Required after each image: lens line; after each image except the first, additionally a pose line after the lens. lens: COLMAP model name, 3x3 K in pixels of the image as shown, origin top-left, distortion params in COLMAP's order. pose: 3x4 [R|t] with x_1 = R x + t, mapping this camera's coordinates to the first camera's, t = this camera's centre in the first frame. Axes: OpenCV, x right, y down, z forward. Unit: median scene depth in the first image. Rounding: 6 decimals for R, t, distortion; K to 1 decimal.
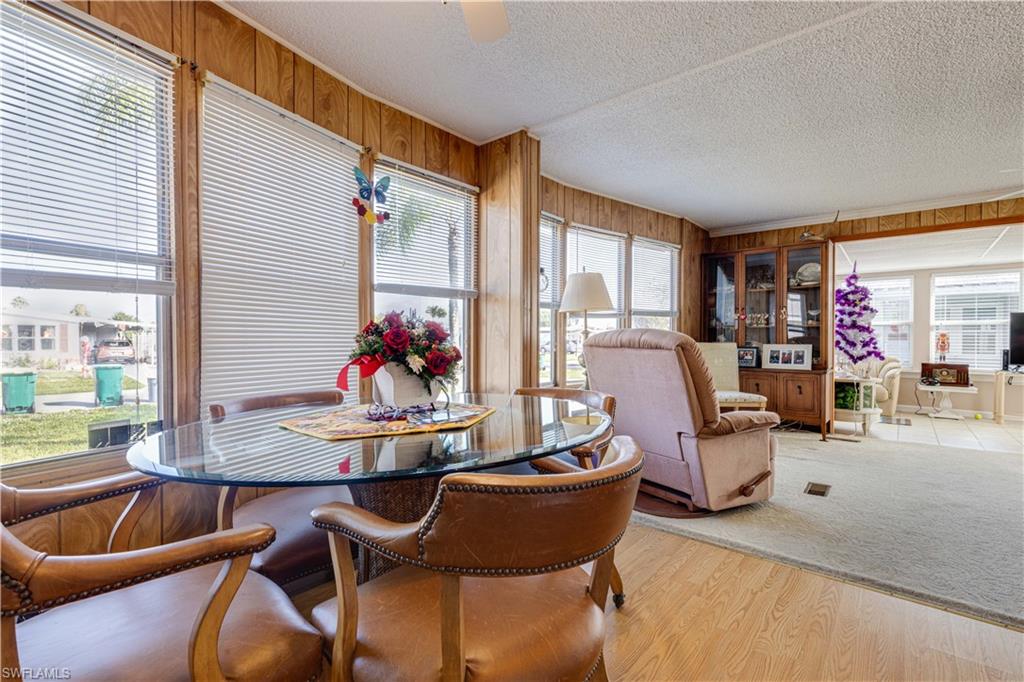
lens RADIAL K [[461.6, 0, 520.3], [0, 461.6, 343.3], [0, 0, 1]] dist [0.001695, 0.000246]
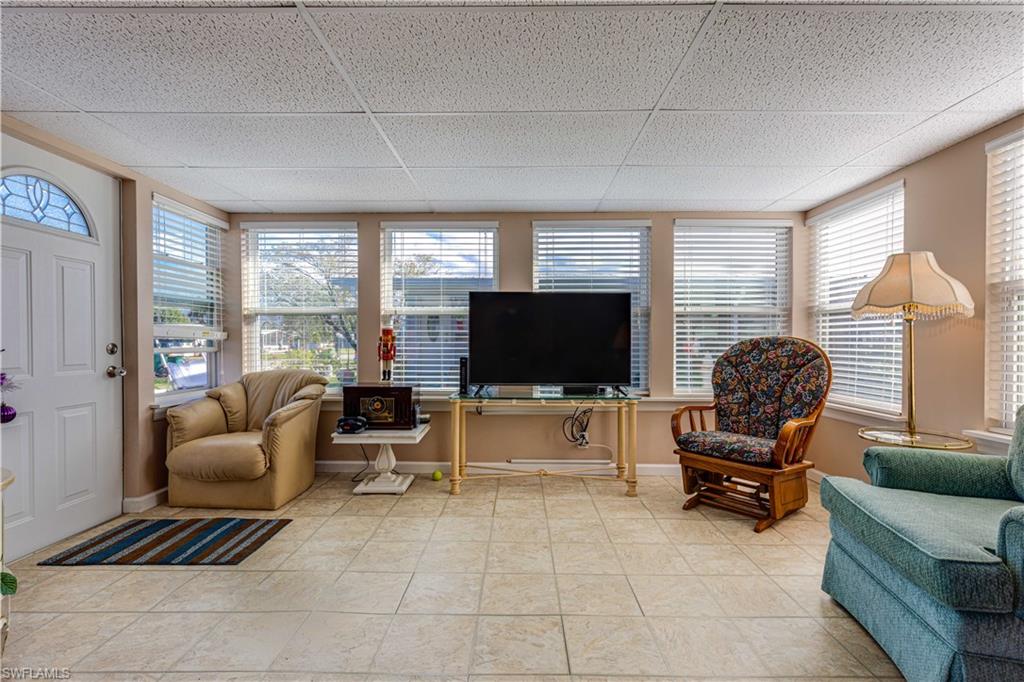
lens RADIAL K [[461.6, 0, 520.3], [0, 461.6, 343.3], [0, 0, 1]] dist [0.001695, 0.000246]
pose [[0.770523, -0.009687, 0.637339, 0.861051], [0.010883, 0.999939, 0.002041, -0.004306], [-0.637320, 0.005363, 0.770581, 0.605794]]
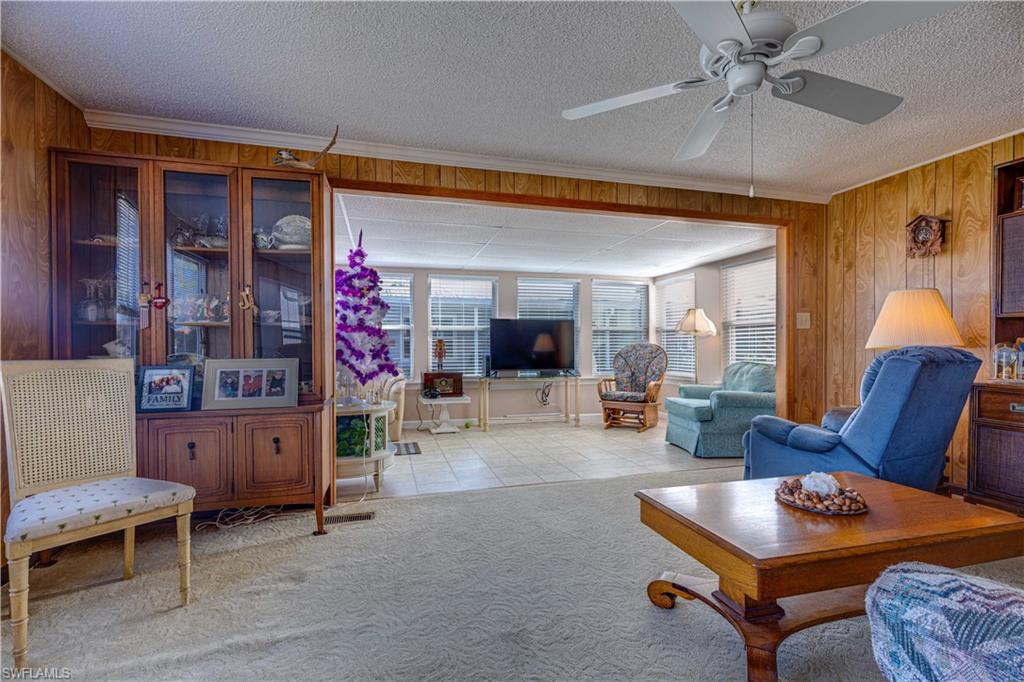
lens RADIAL K [[461.6, 0, 520.3], [0, 461.6, 343.3], [0, 0, 1]] dist [0.001695, 0.000246]
pose [[0.557732, -0.004635, 0.830008, 0.303009], [0.016826, 0.999842, -0.005723, -0.006737], [-0.829851, 0.017158, 0.557722, 0.445641]]
